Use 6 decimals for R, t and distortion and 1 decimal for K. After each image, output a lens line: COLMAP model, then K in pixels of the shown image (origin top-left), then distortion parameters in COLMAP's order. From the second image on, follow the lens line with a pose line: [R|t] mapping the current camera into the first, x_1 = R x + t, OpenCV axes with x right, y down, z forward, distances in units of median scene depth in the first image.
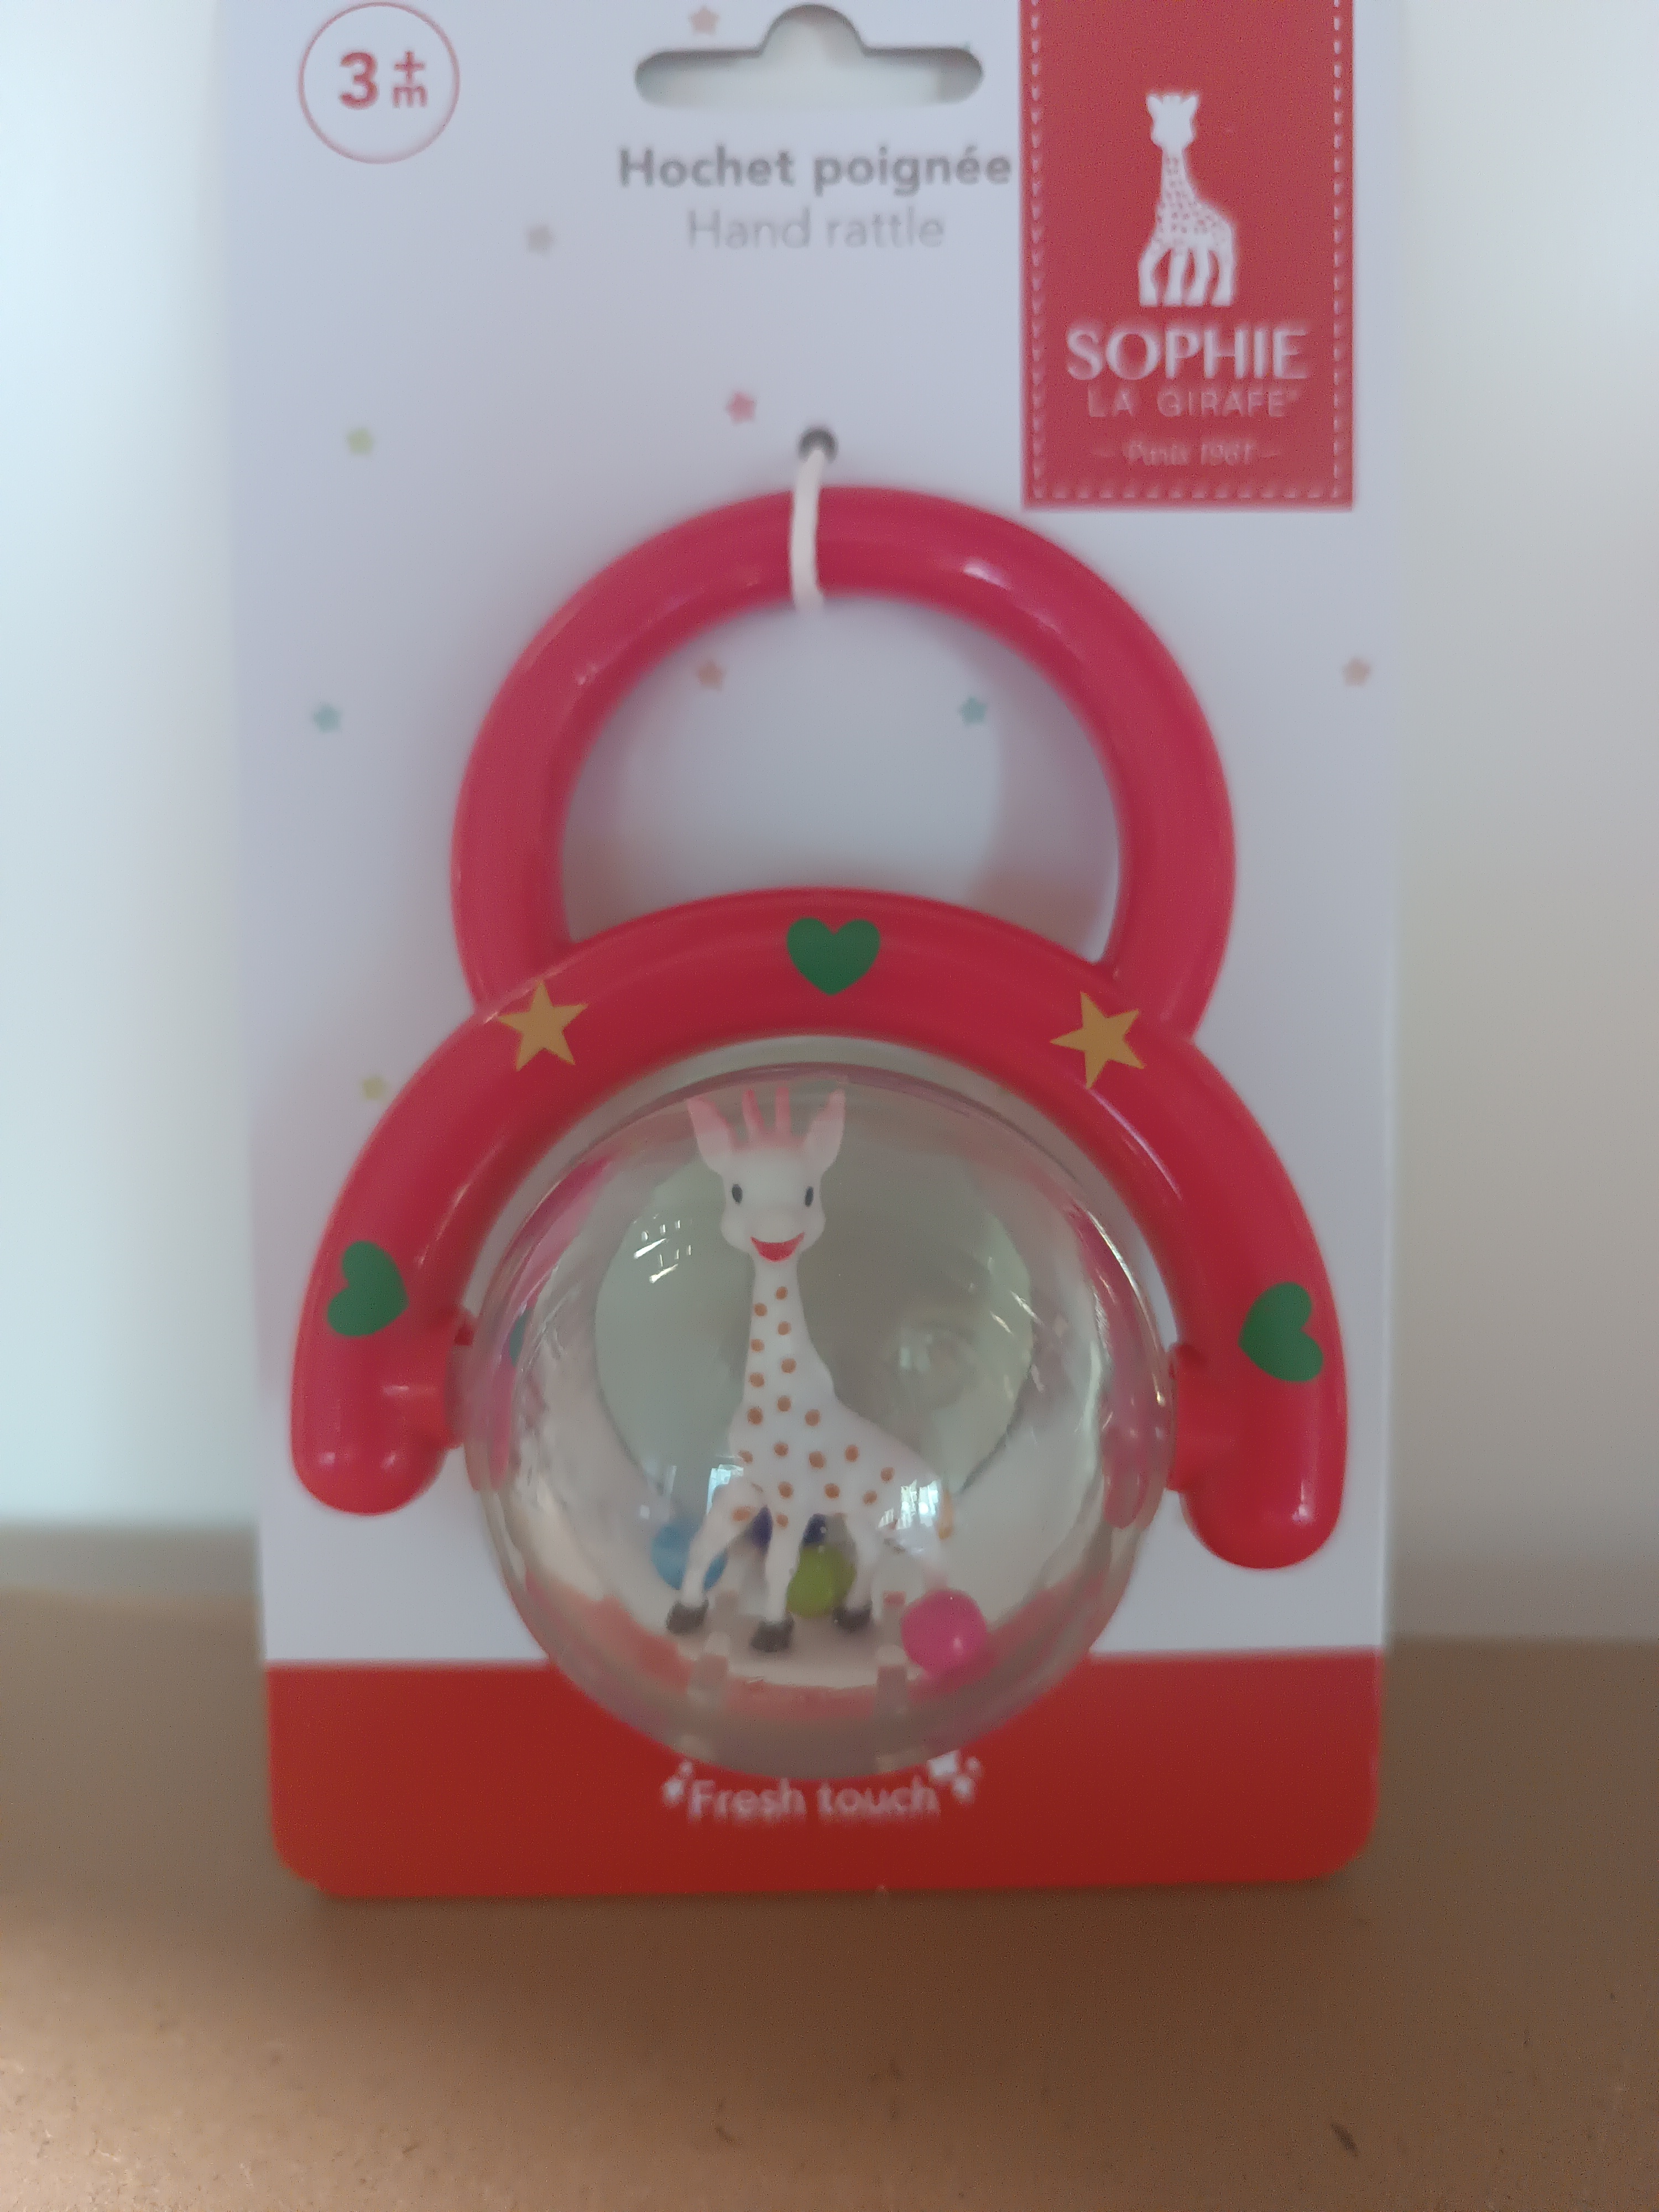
lens RADIAL K [[1714.1, 0, 827.3], [0, 1714.1, 1108.6], [0, 0, 1]] dist [-0.082857, 0.044863]
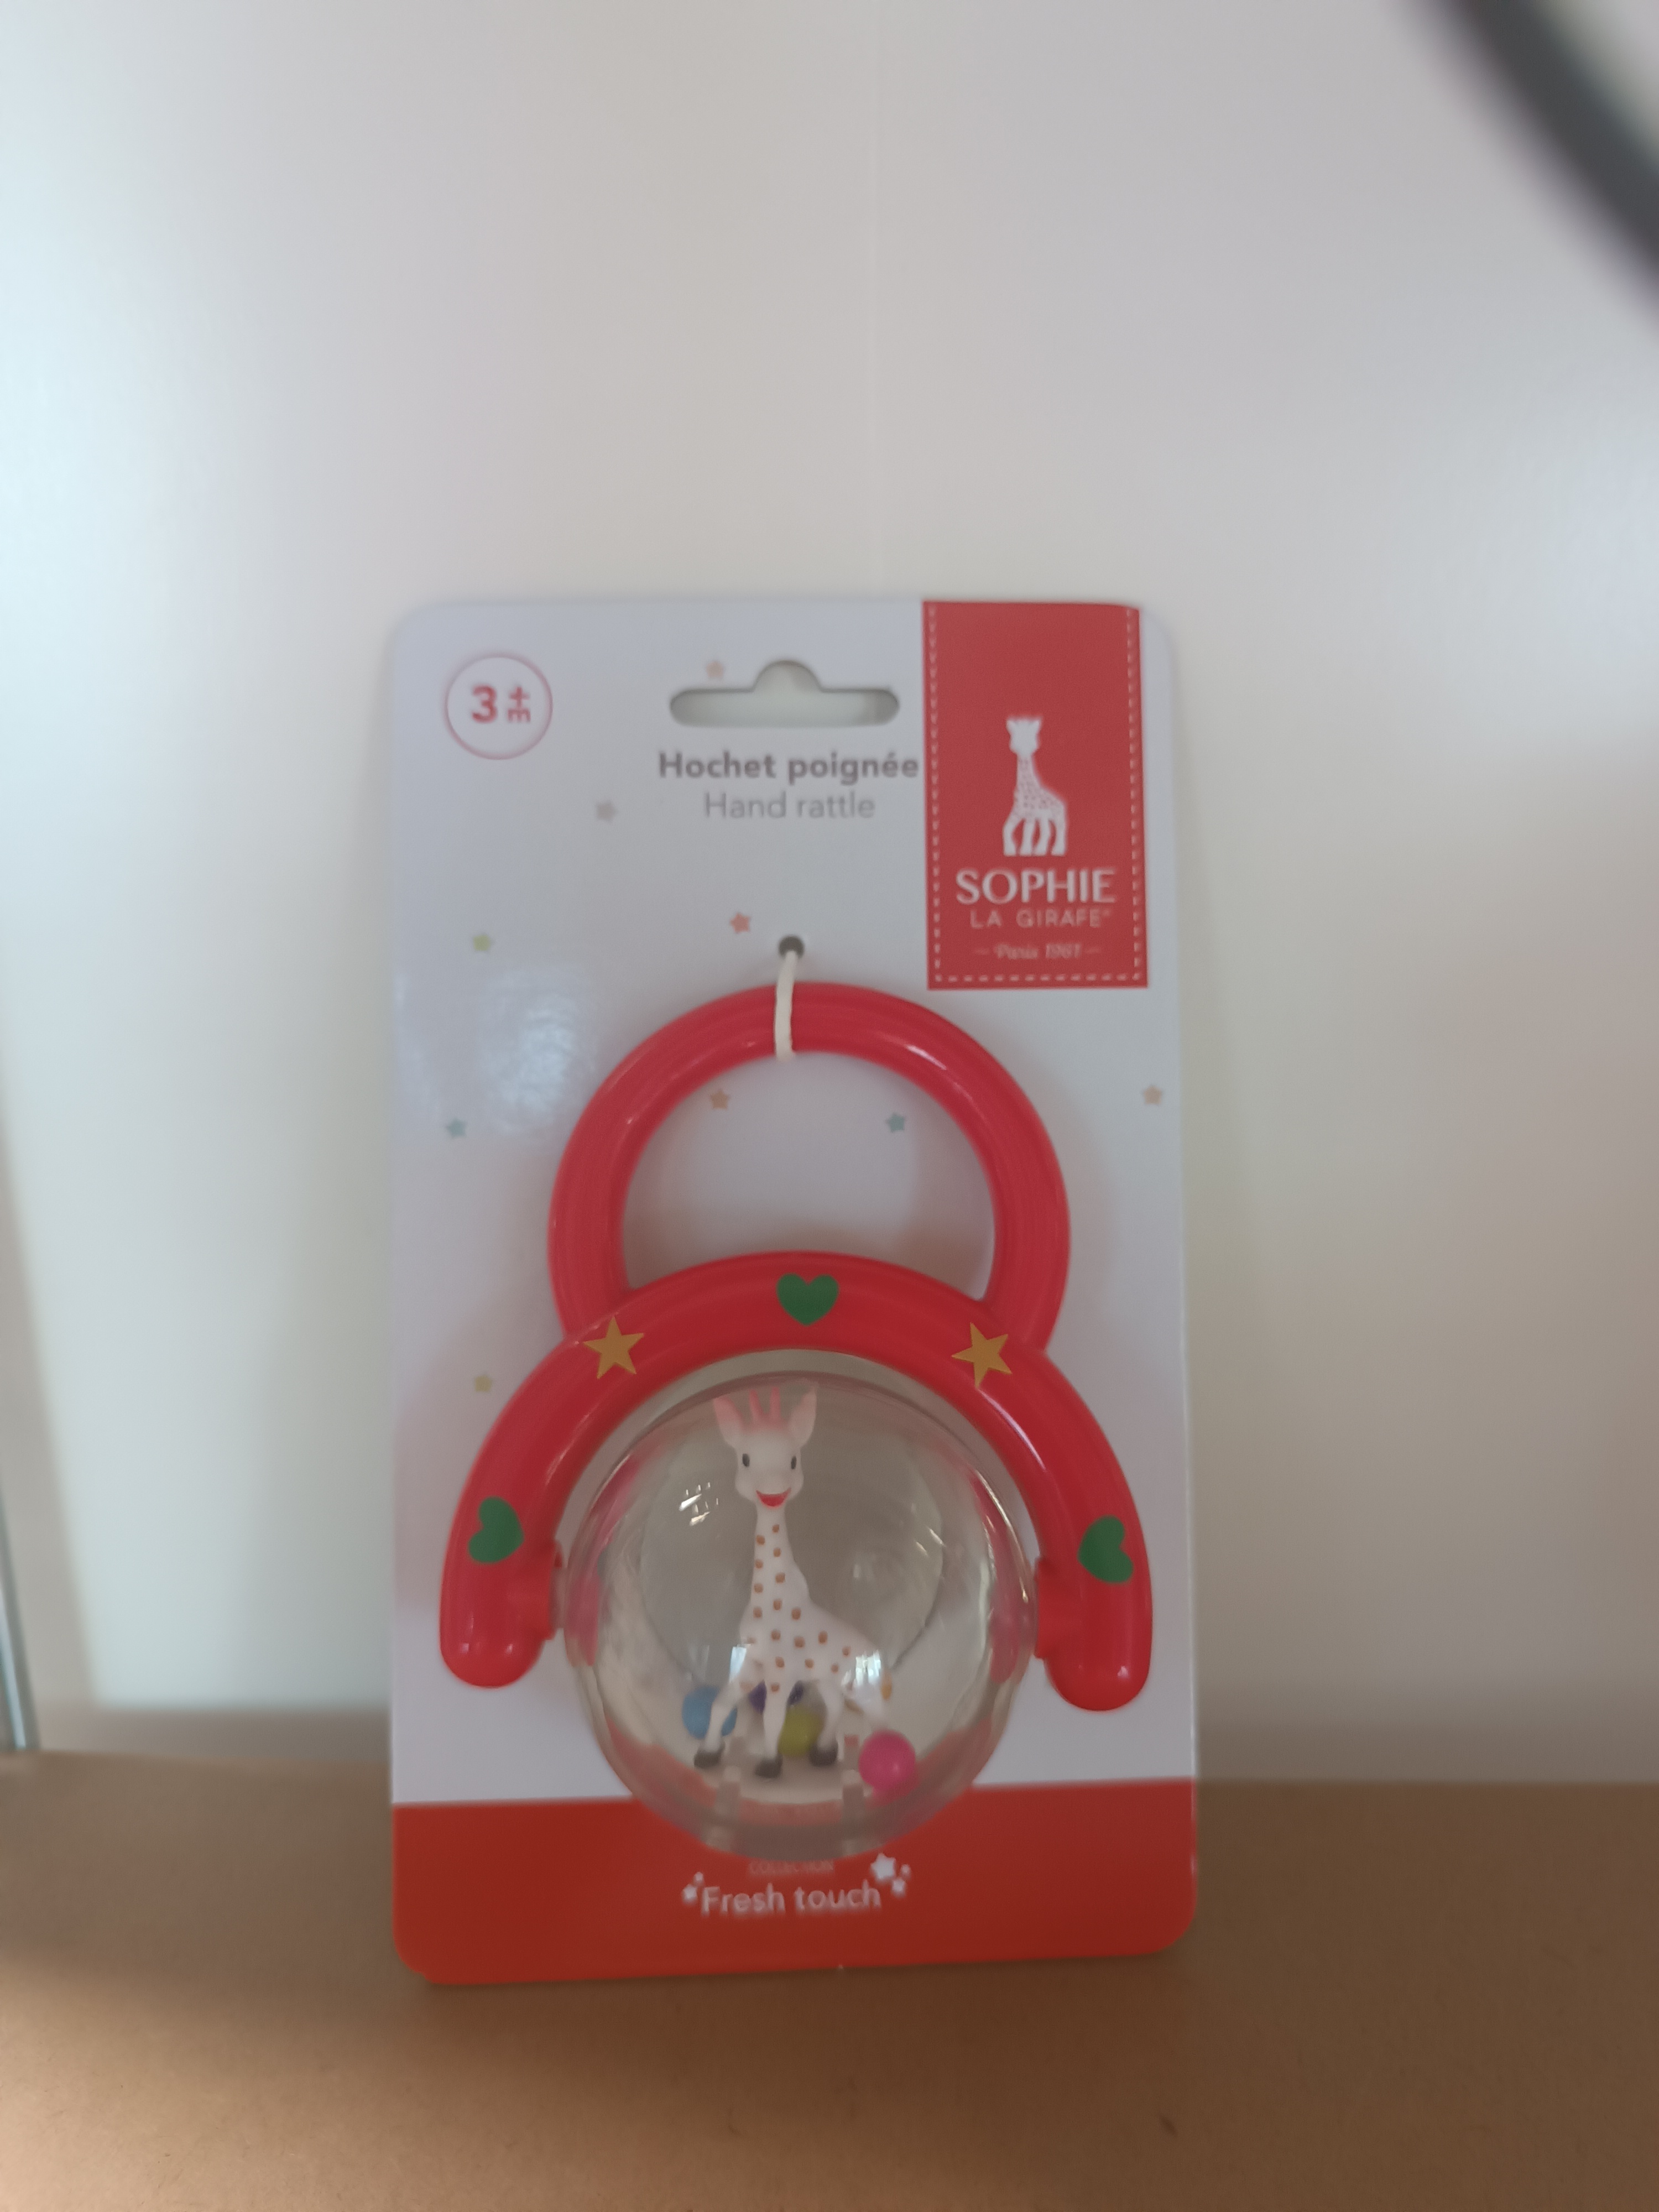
lens RADIAL K [[1645.1, 0, 823.1], [0, 1645.1, 1104.4], [0, 0, 1]] dist [-0.035773, -0.001693]
pose [[0.998831, -0.001327, 0.048313, -0.048601], [0.007429, 0.991959, -0.126341, -0.071570], [-0.047757, 0.126553, 0.990810, -0.430341]]
